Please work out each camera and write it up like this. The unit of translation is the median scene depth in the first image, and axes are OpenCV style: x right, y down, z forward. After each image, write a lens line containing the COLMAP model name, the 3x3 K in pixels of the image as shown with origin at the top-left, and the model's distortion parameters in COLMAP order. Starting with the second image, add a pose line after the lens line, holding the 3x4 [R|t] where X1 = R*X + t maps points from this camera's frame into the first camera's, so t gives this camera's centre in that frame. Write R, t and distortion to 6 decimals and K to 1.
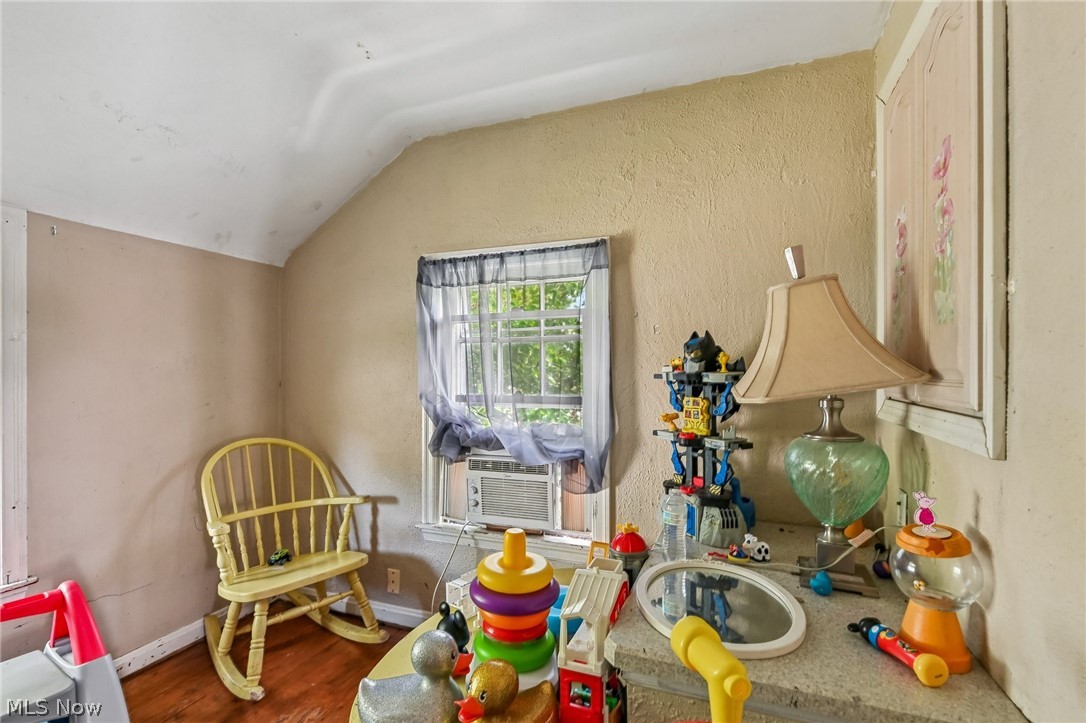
lens RADIAL K [[508.0, 0, 542.9], [0, 508.0, 370.0], [0, 0, 1]] dist [-0.000856, -0.001672]
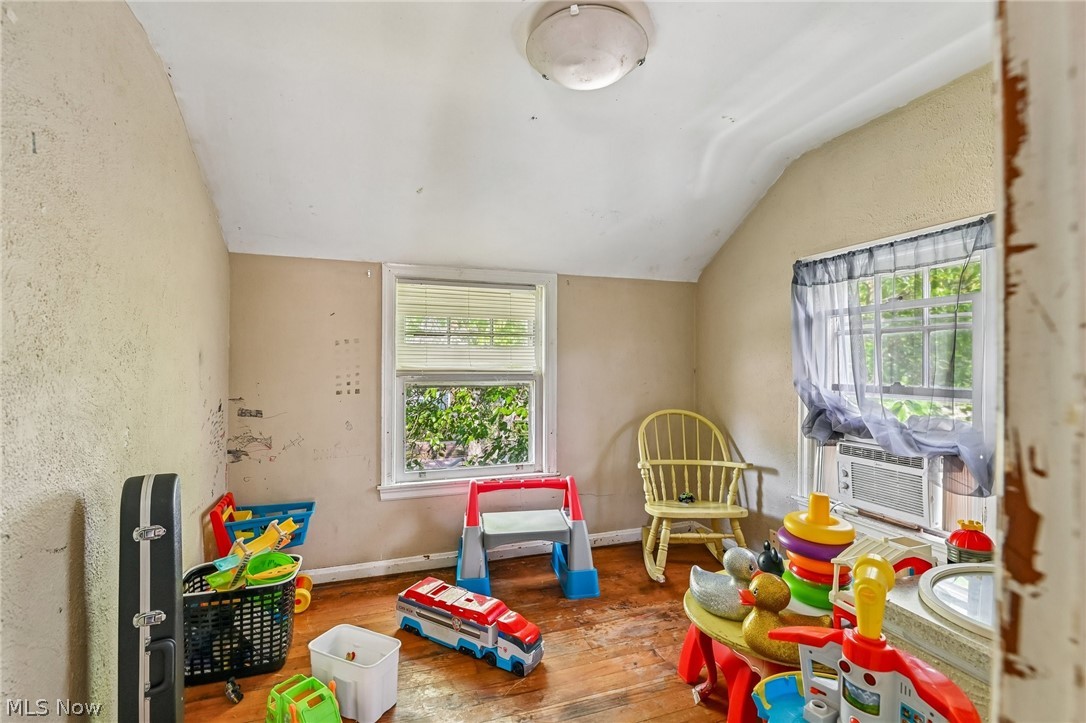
lens RADIAL K [[496.7, 0, 543.0], [0, 496.7, 361.5], [0, 0, 1]] dist [0.000972, 0.000068]
pose [[0.641781, 0.003273, -0.766881, 0.259498], [-0.003848, 0.999992, 0.001047, 0.003387], [0.766878, 0.002279, 0.641788, -0.155216]]
